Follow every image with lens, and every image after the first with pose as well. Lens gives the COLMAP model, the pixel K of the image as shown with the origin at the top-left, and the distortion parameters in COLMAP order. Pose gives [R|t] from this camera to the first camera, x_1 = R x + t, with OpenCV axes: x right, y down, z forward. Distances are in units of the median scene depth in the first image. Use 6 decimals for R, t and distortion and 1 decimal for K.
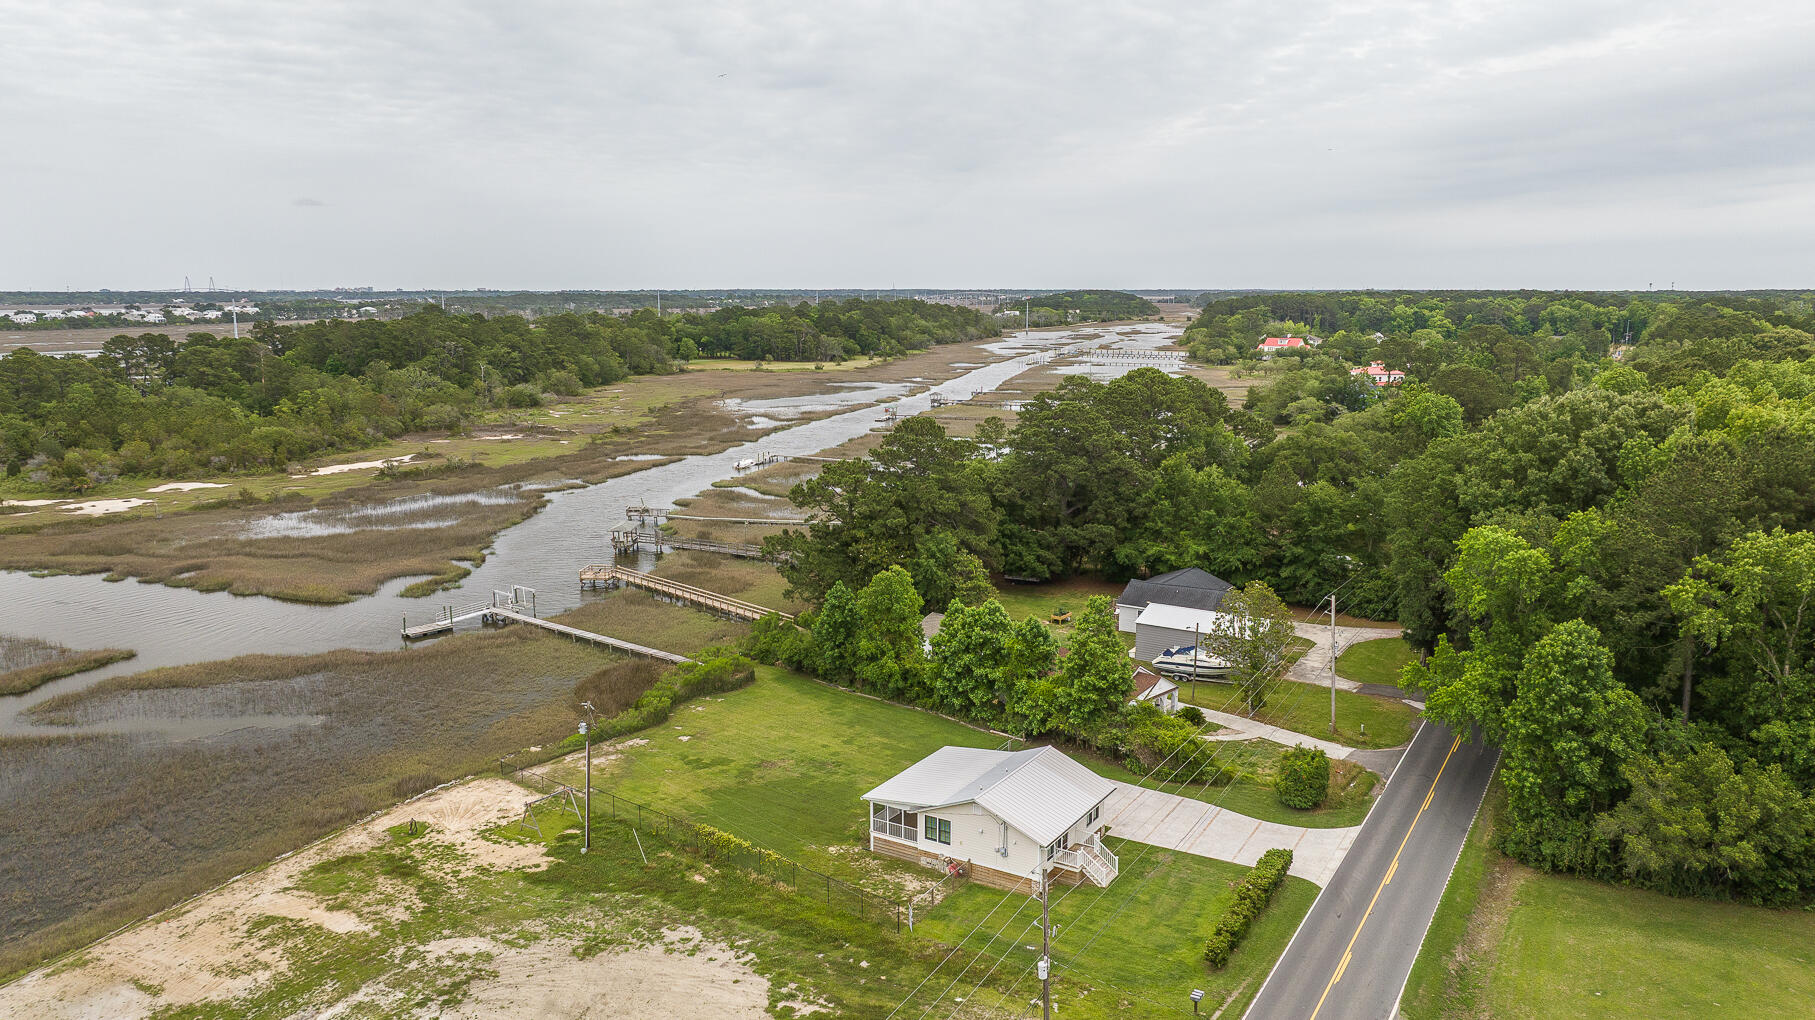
lens RADIAL K [[1278.5, 0, 906.8], [0, 1278.5, 508.9], [0, 0, 1]] dist [-0.011549, -0.005467]
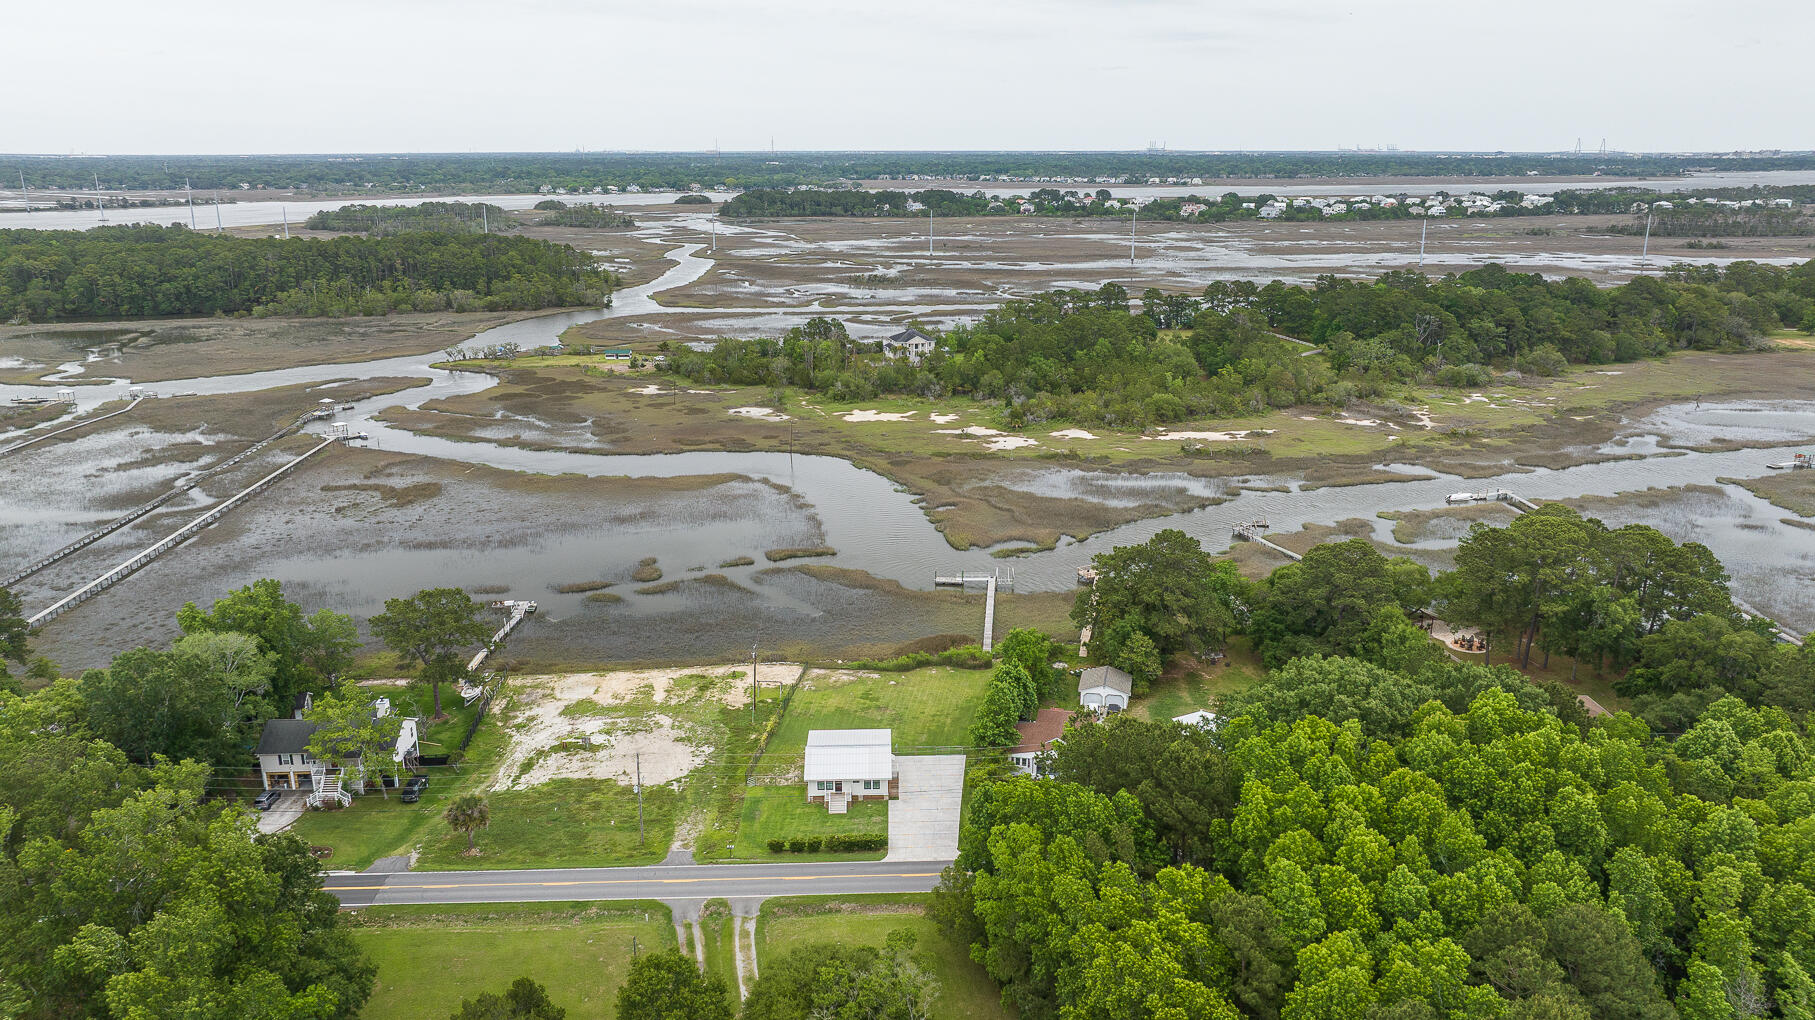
lens RADIAL K [[1278.5, 0, 903.2], [0, 1278.5, 510.2], [0, 0, 1]] dist [-0.011549, -0.005467]
pose [[0.547218, 0.230015, -0.804764, 1.593507], [-0.139746, 0.973110, 0.183108, -0.509234], [0.825241, 0.012263, 0.564647, -0.037202]]
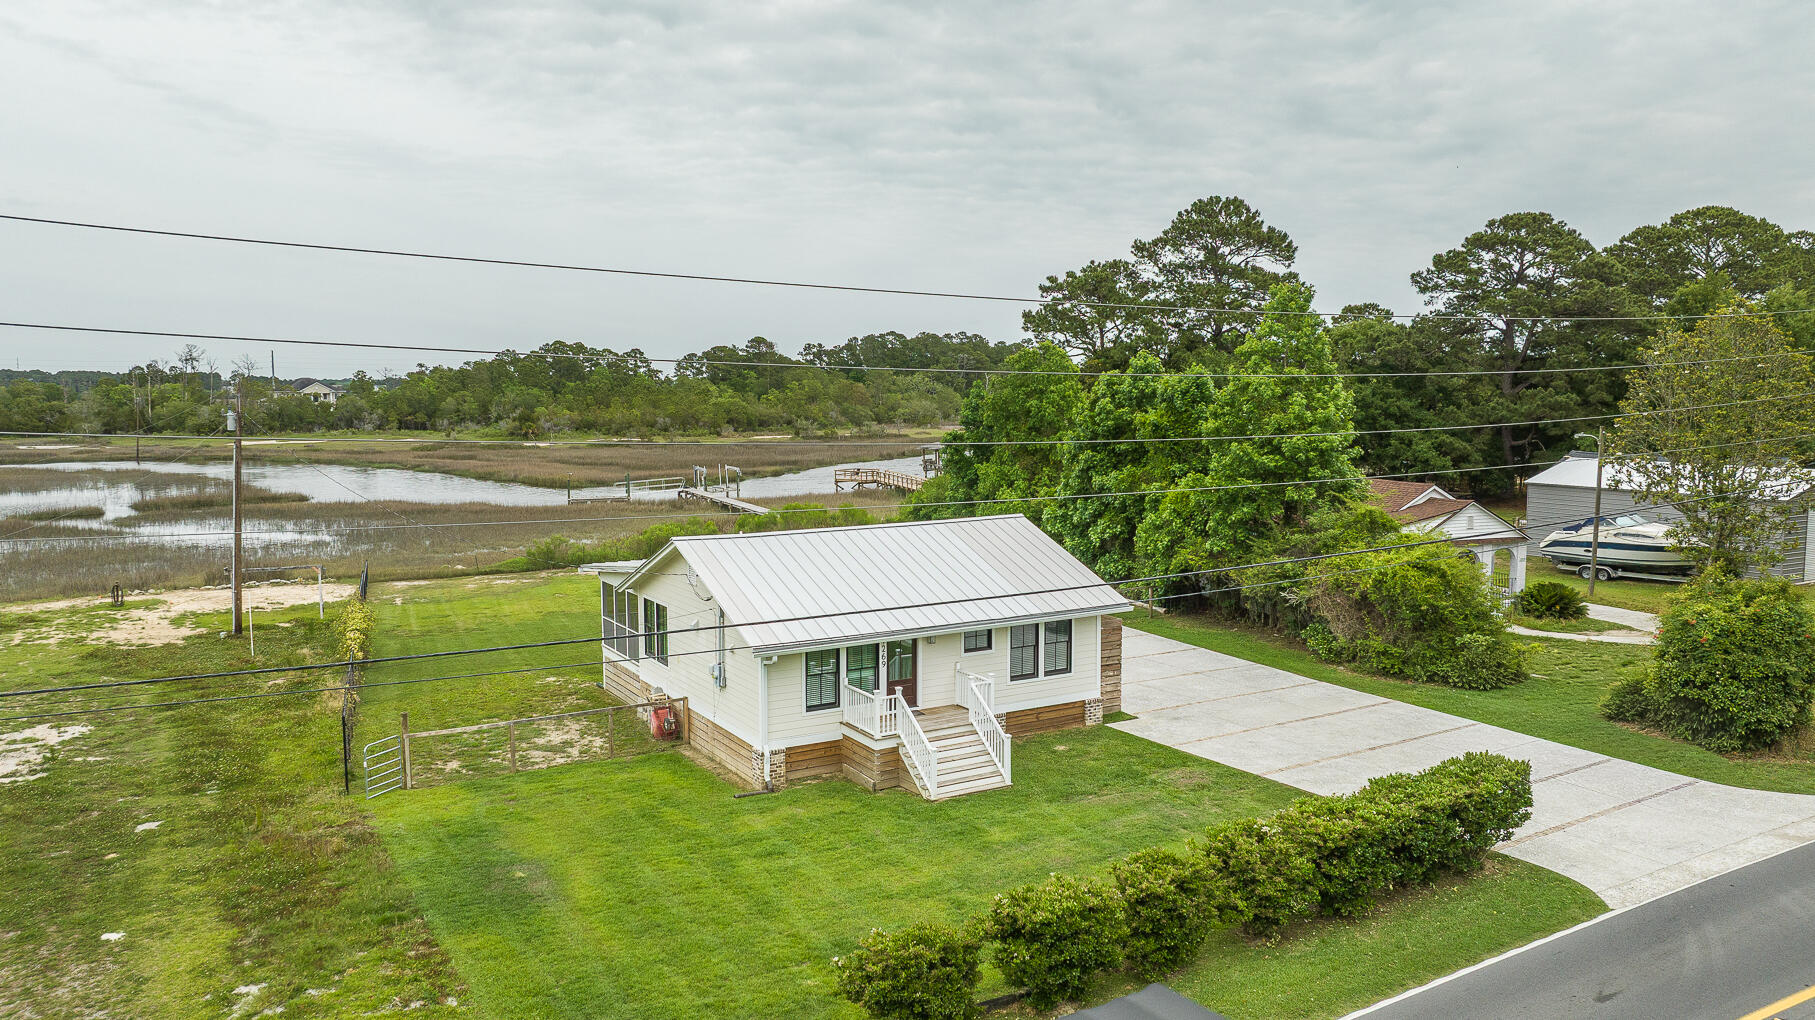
lens RADIAL K [[1278.5, 0, 913.4], [0, 1278.5, 517.4], [0, 0, 1]] dist [-0.011549, -0.005467]
pose [[0.888498, 0.047207, -0.456445, 0.285448], [-0.078711, 0.995630, -0.050246, 0.217947], [0.452079, 0.080571, 0.888331, 0.623225]]
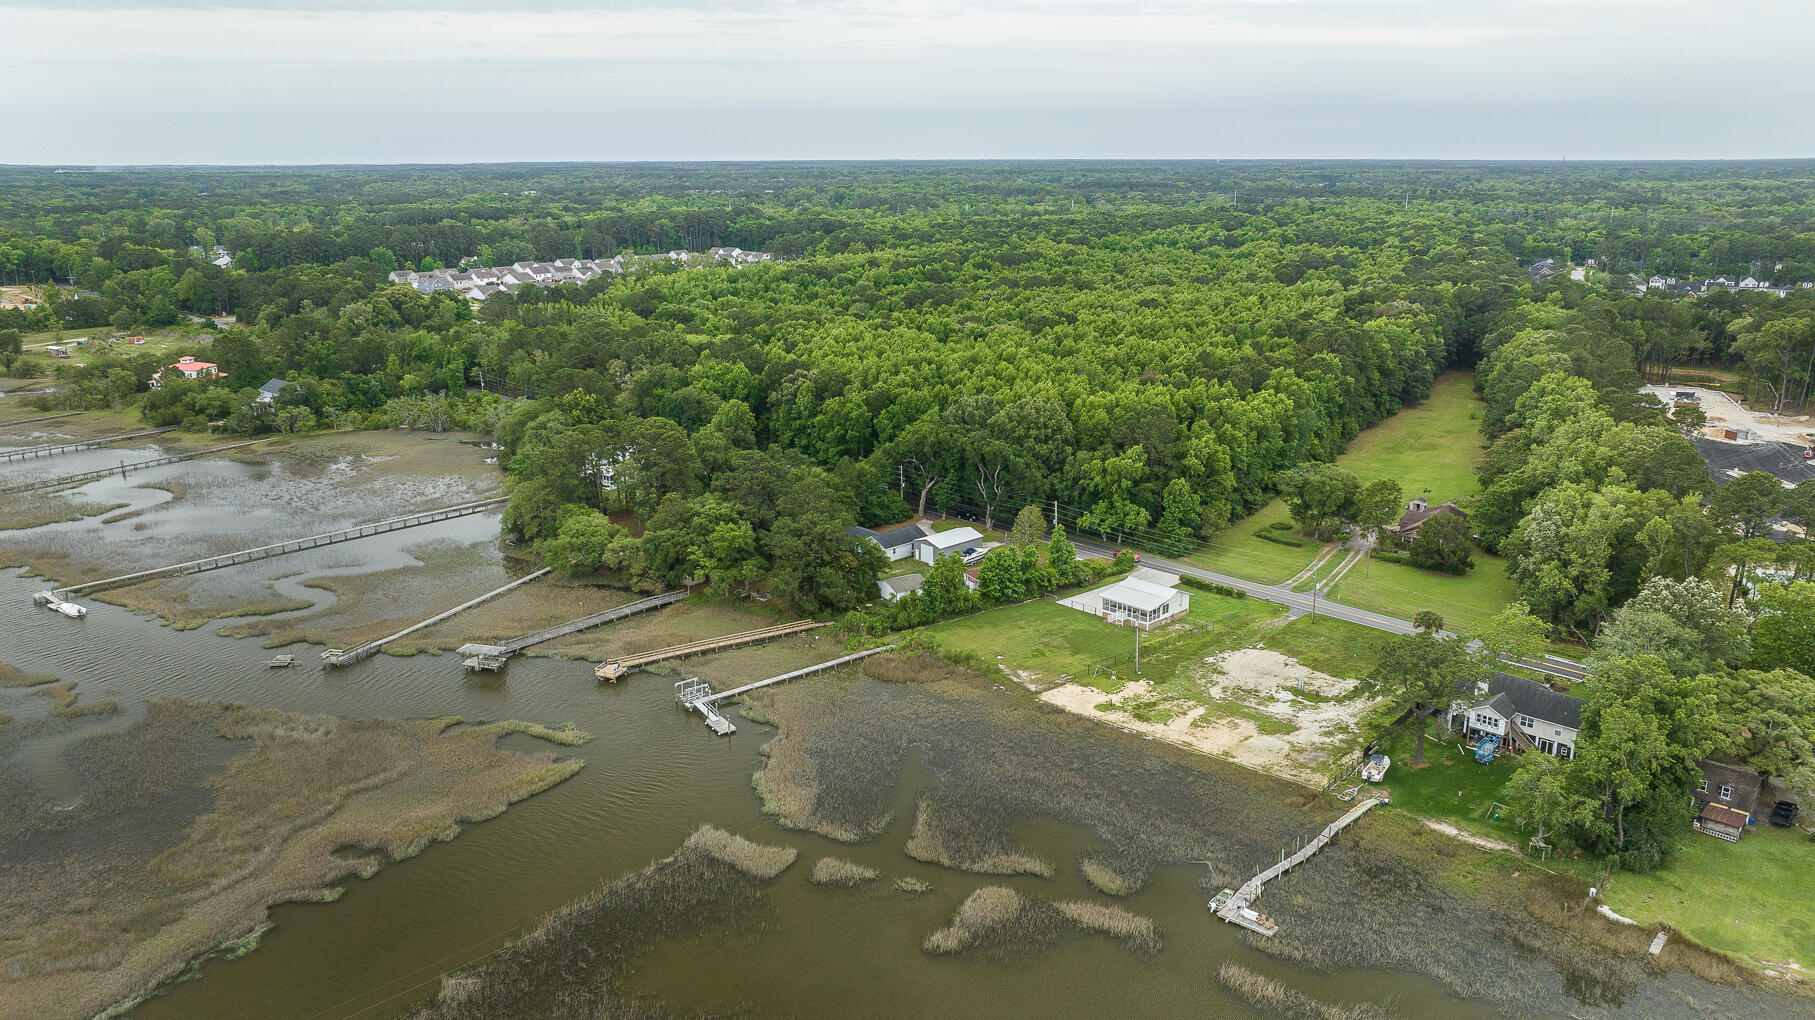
lens RADIAL K [[1278.5, 0, 911.0], [0, 1278.5, 510.0], [0, 0, 1]] dist [-0.011549, -0.005467]
pose [[0.234443, -0.265204, 0.935256, -2.514720], [0.169686, 0.958463, 0.229249, -0.648790], [-0.957206, 0.104953, 0.269706, 0.730018]]
